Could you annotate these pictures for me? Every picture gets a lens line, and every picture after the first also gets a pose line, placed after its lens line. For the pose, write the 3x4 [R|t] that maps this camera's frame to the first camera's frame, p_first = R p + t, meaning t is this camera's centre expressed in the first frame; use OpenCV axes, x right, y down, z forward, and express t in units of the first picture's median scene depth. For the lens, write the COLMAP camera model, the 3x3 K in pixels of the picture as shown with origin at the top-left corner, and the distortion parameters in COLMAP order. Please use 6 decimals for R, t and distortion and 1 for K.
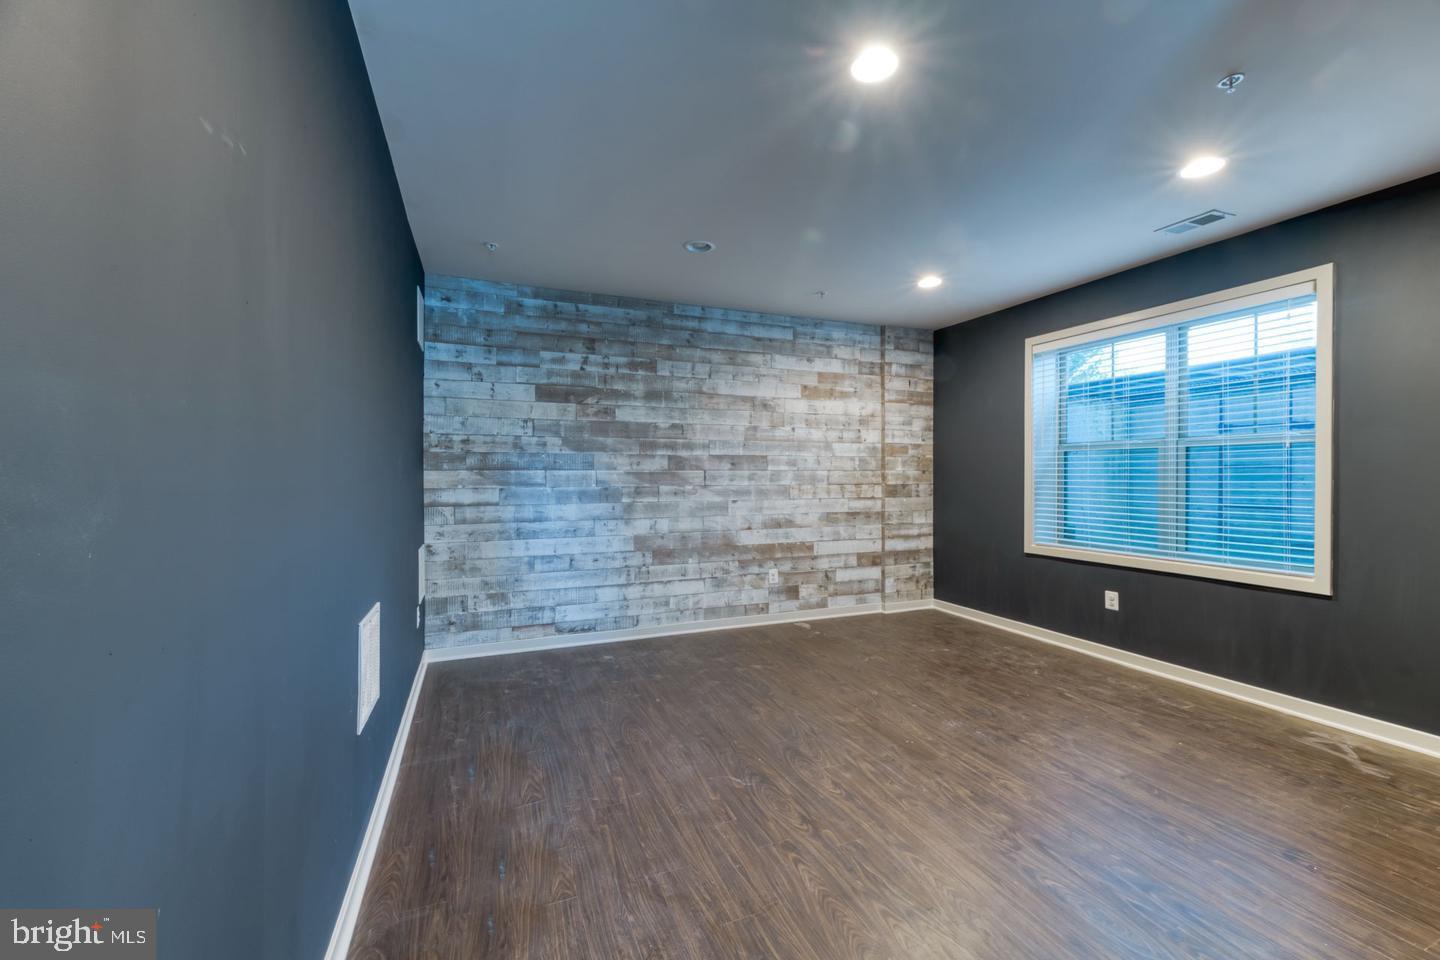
lens RADIAL K [[590.2, 0, 724.0], [0, 590.2, 476.0], [0, 0, 1]] dist [0.011749, -0.001385]
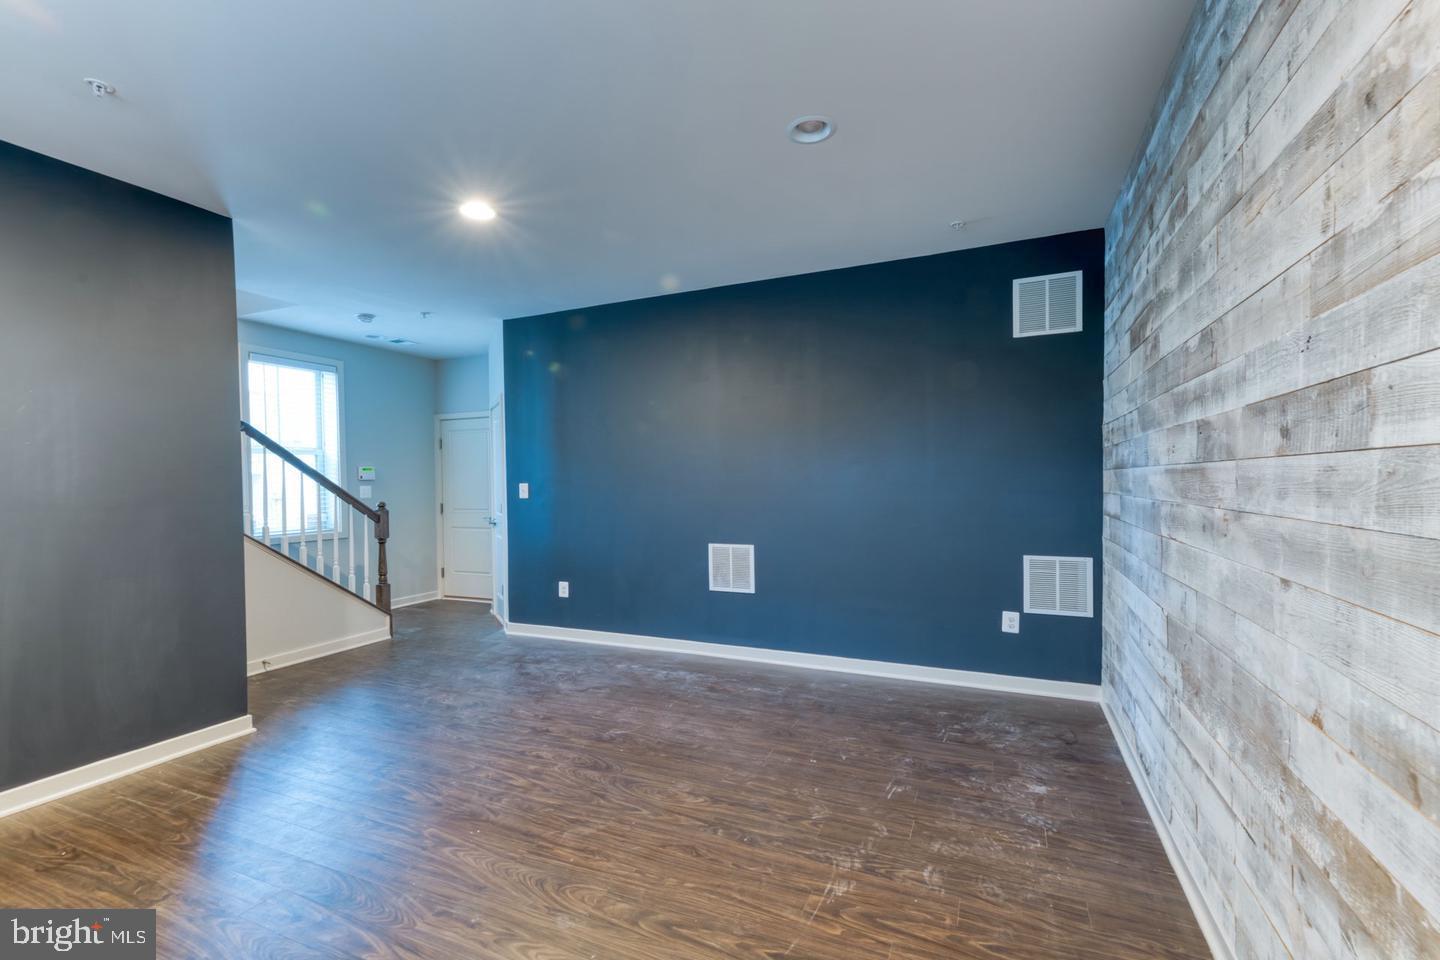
lens RADIAL K [[590.2, 0, 765.2], [0, 590.2, 488.2], [0, 0, 1]] dist [0.011749, -0.001385]
pose [[-0.683679, 0.021625, -0.729462, 0.601638], [0.010357, 0.999748, 0.019931, -0.006197], [0.729709, 0.006072, -0.683731, 1.777195]]
